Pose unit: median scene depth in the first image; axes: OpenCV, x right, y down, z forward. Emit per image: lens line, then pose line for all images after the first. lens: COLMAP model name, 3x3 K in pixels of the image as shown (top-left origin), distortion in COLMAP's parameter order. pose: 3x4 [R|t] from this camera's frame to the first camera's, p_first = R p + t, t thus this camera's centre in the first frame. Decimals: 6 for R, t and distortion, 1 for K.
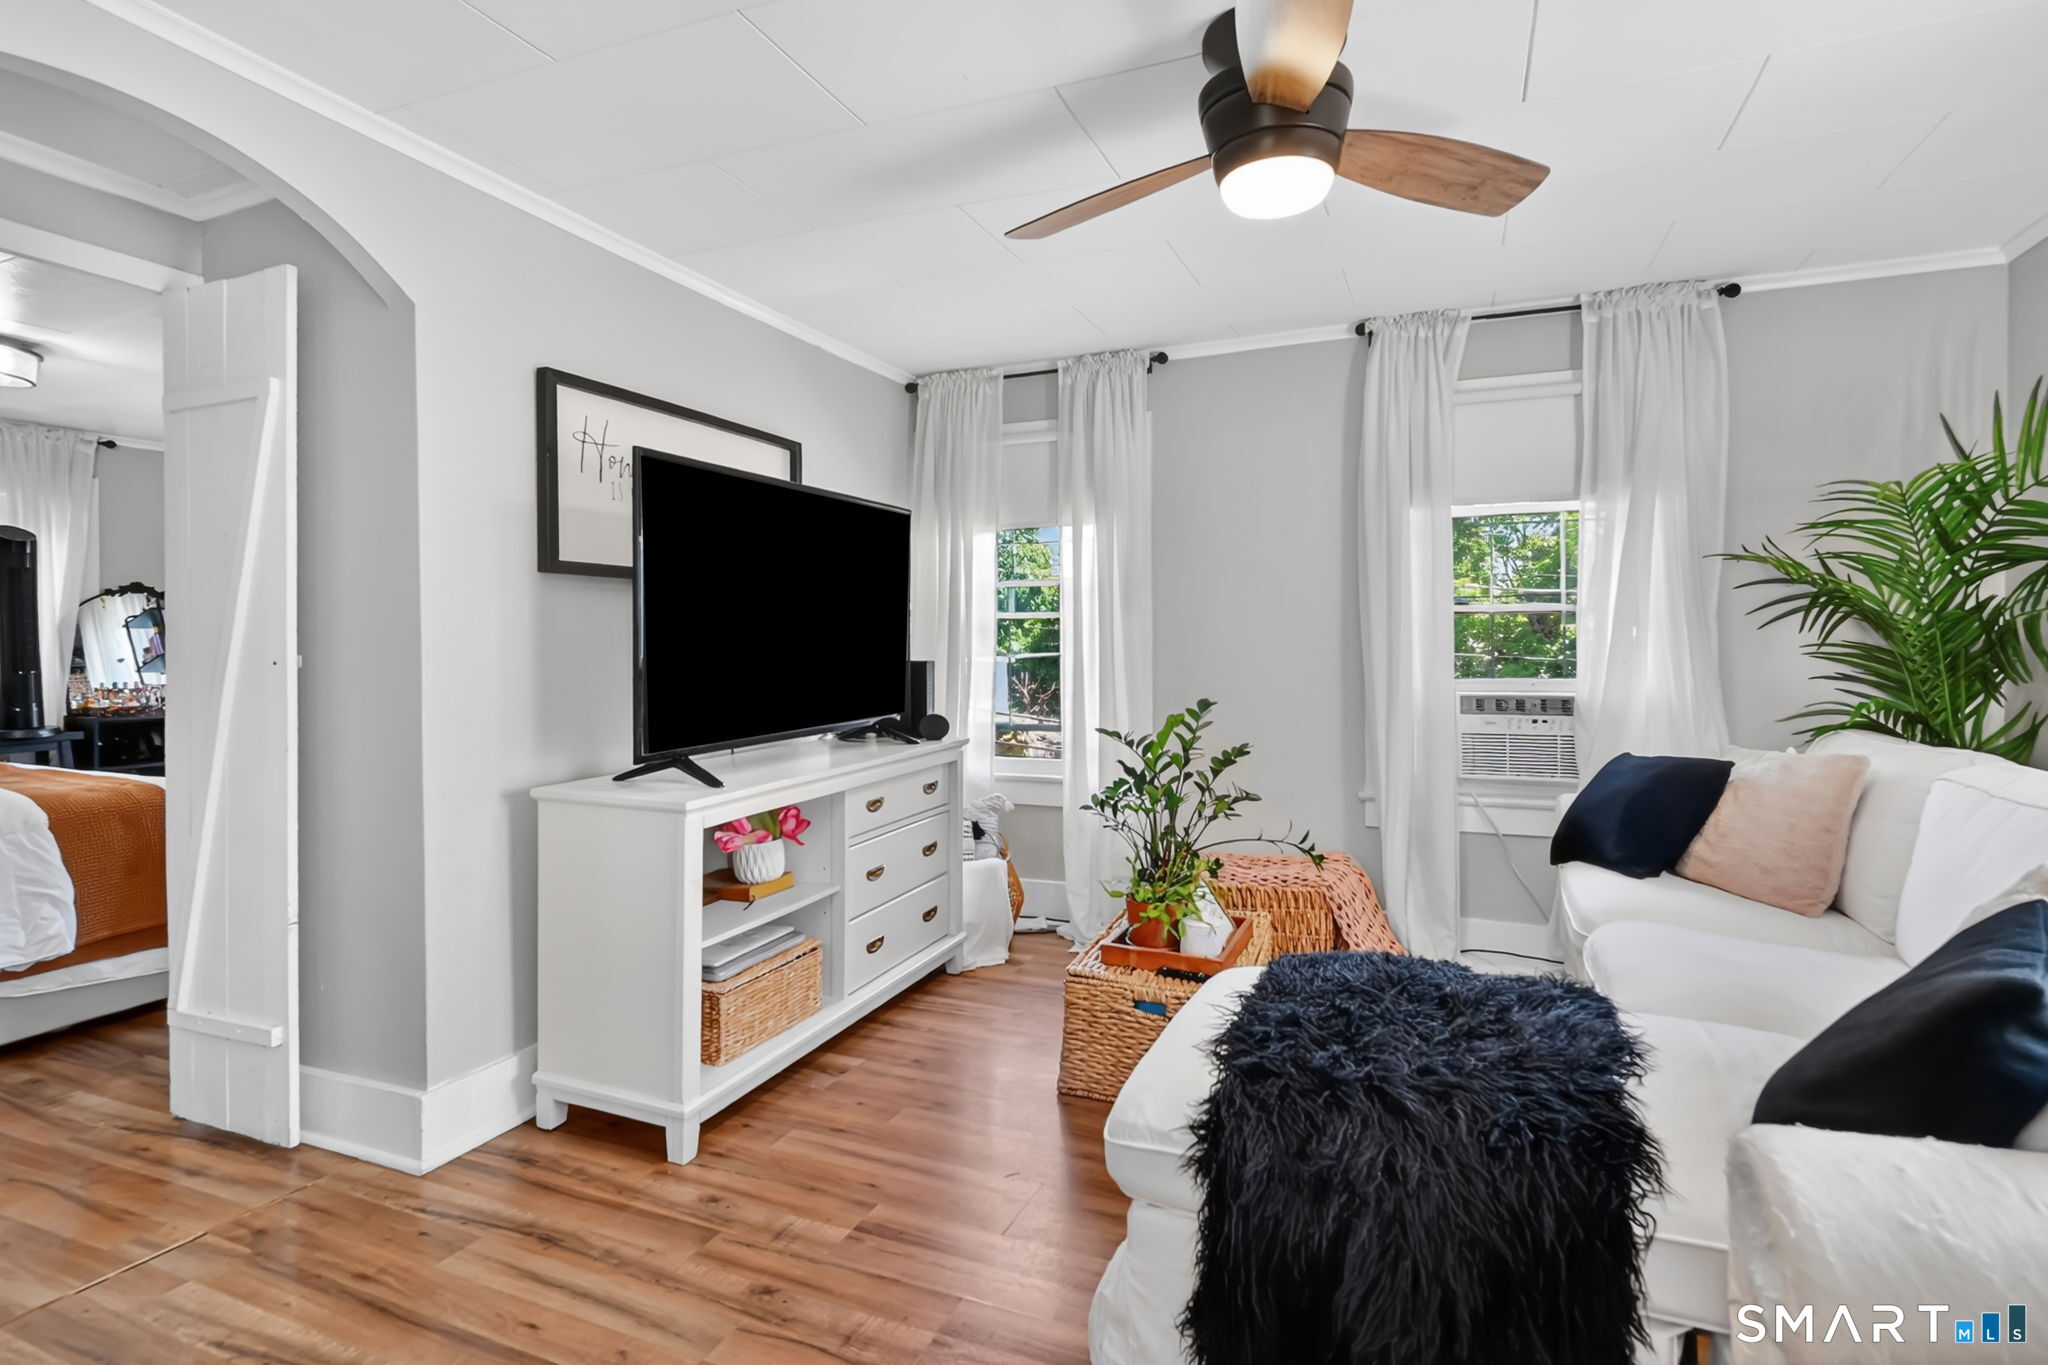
lens RADIAL K [[997.6, 0, 1033.3], [0, 997.6, 651.8], [0, 0, 1]] dist [-0.003315, 0.001323]
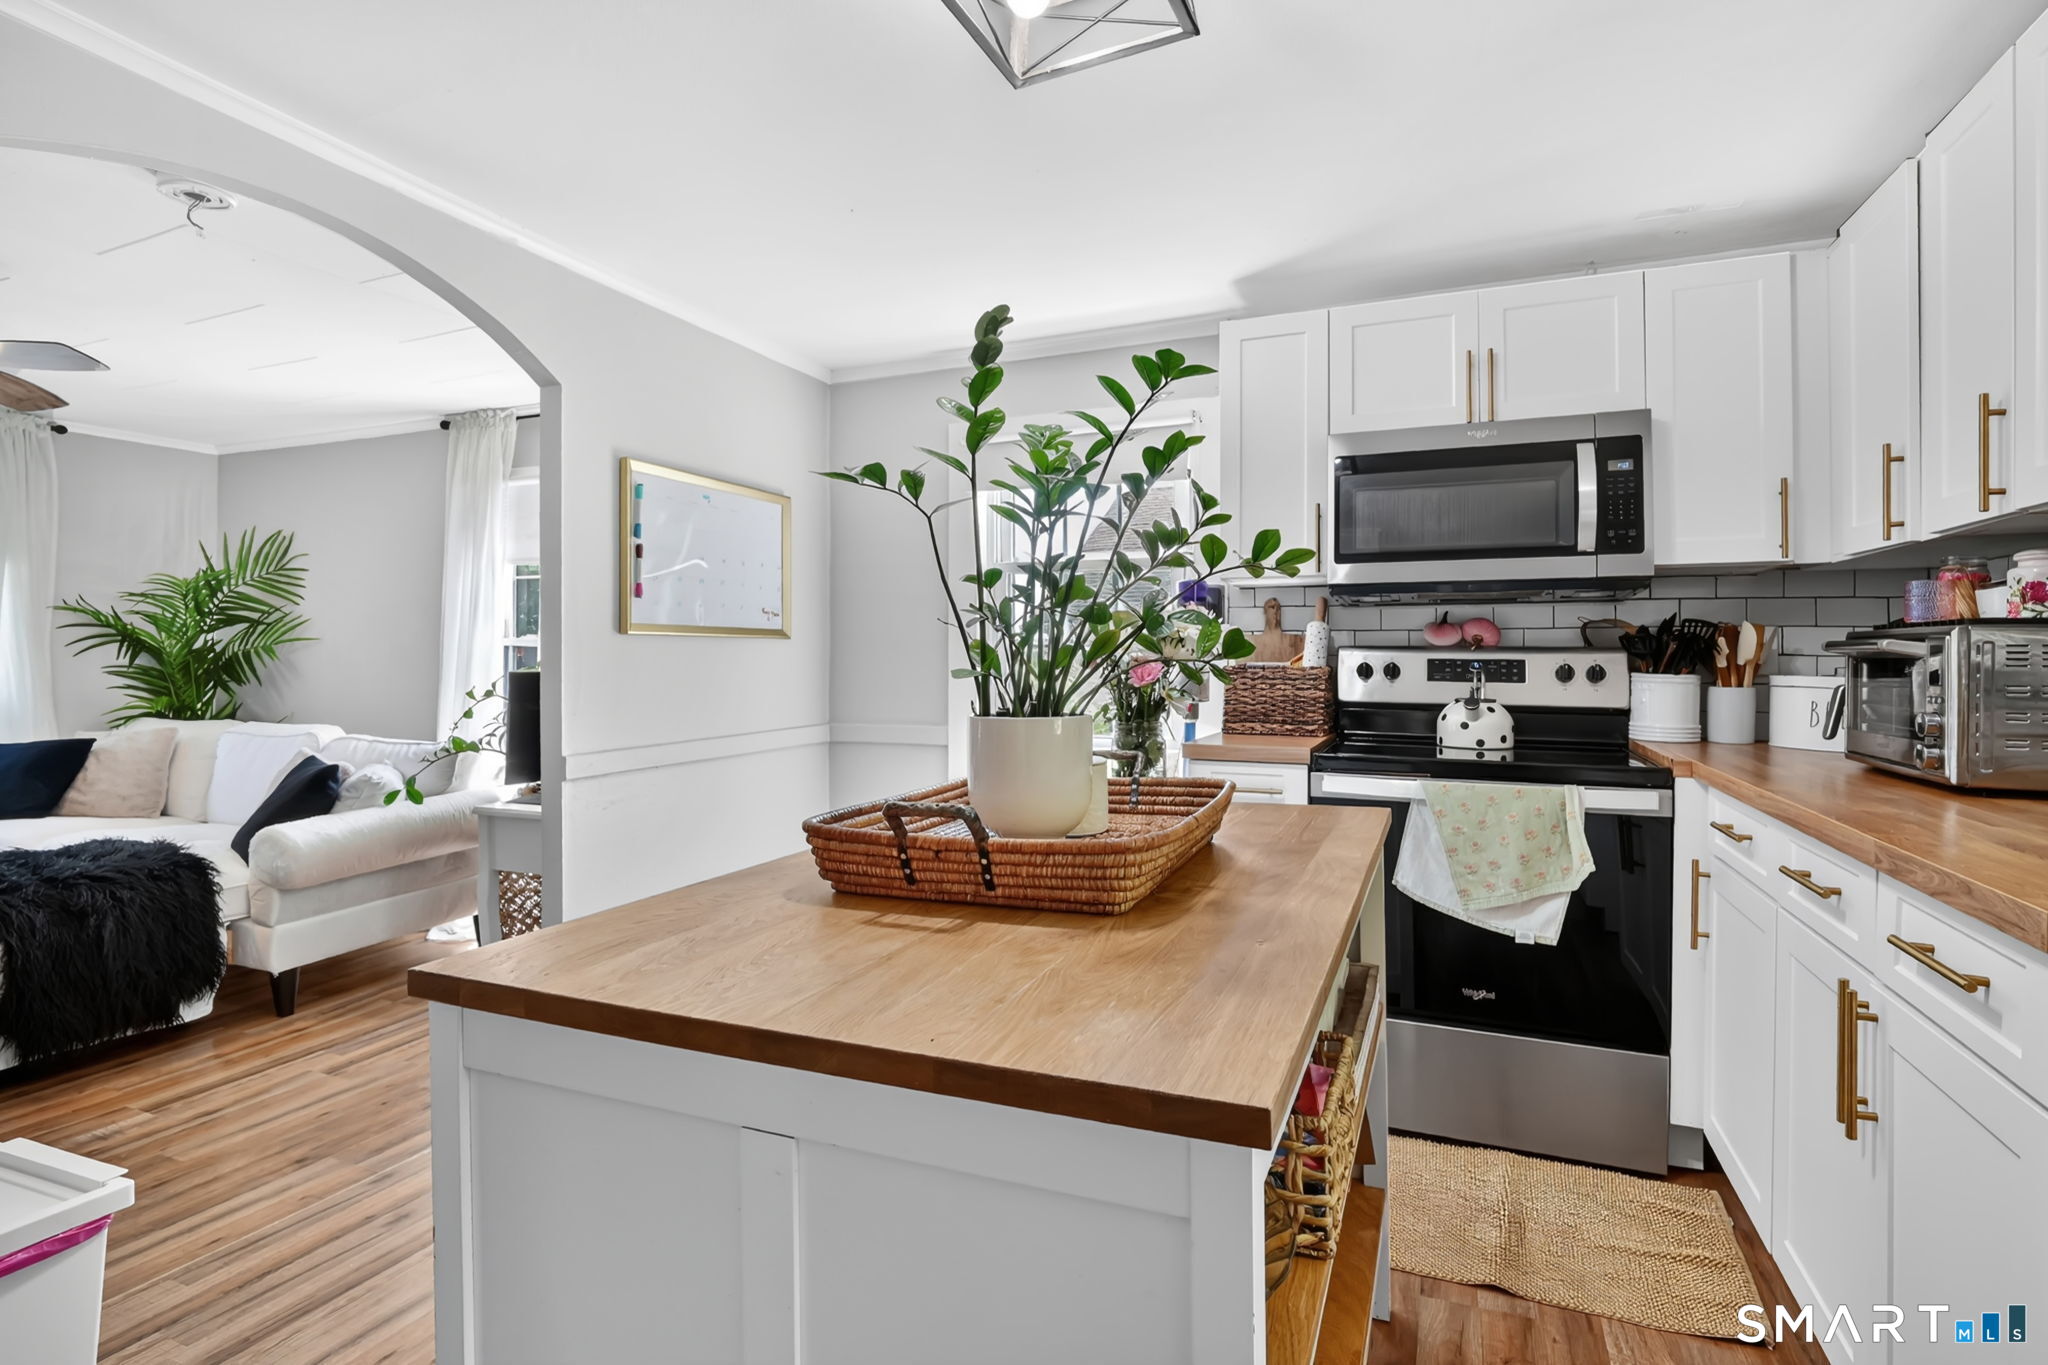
lens RADIAL K [[997.6, 0, 1025.6], [0, 997.6, 671.3], [0, 0, 1]] dist [-0.003315, 0.001323]
pose [[0.005286, -0.005339, 0.999972, -0.908981], [0.004868, 0.999974, 0.005313, -0.000547], [-0.999974, 0.004840, 0.005312, -0.524583]]
